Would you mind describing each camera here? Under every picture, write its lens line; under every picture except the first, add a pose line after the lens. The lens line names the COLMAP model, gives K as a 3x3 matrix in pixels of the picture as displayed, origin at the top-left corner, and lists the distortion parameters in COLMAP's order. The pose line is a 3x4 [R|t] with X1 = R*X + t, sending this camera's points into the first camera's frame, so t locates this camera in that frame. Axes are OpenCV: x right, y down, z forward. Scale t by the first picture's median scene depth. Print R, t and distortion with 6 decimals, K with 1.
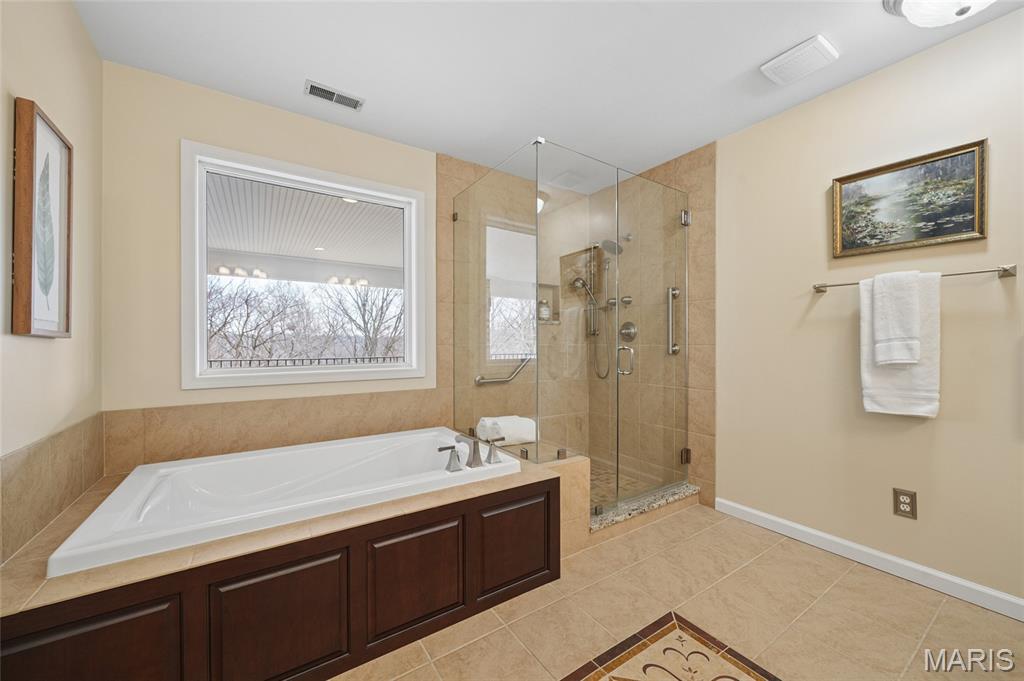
lens RADIAL K [[379.6, 0, 506.0], [0, 379.6, 343.9], [0, 0, 1]] dist [0.000902, 0.000017]
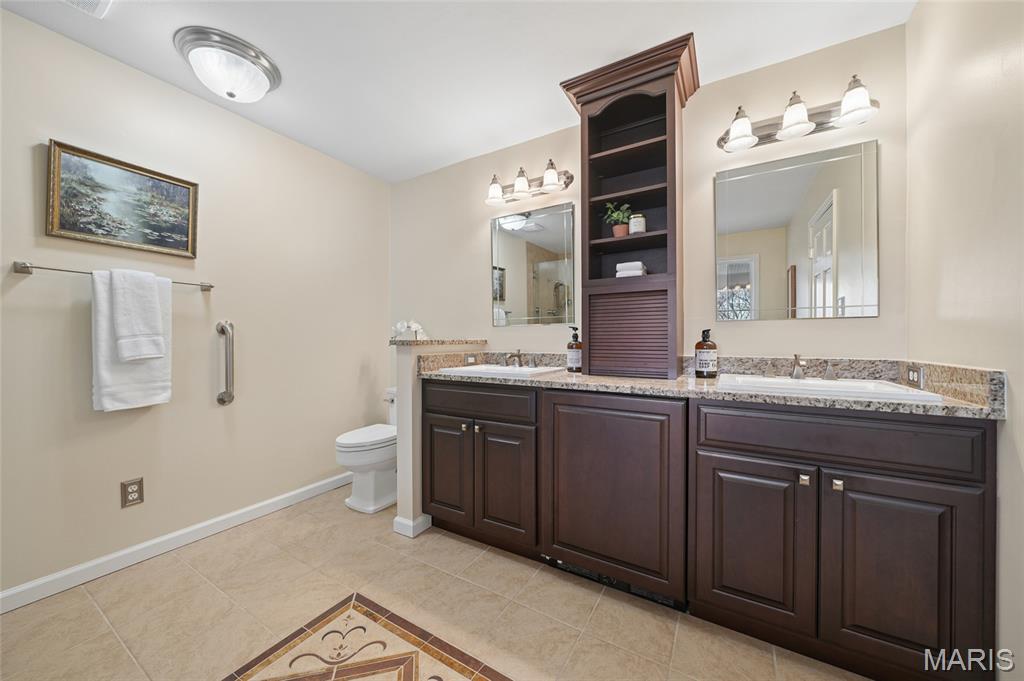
lens RADIAL K [[379.6, 0, 505.7], [0, 379.6, 338.2], [0, 0, 1]] dist [0.000902, 0.000017]
pose [[-0.421346, 0.002581, 0.906896, -0.335487], [0.002228, 0.999996, -0.001811, 0.000057], [-0.906897, 0.001257, -0.421350, 0.518670]]
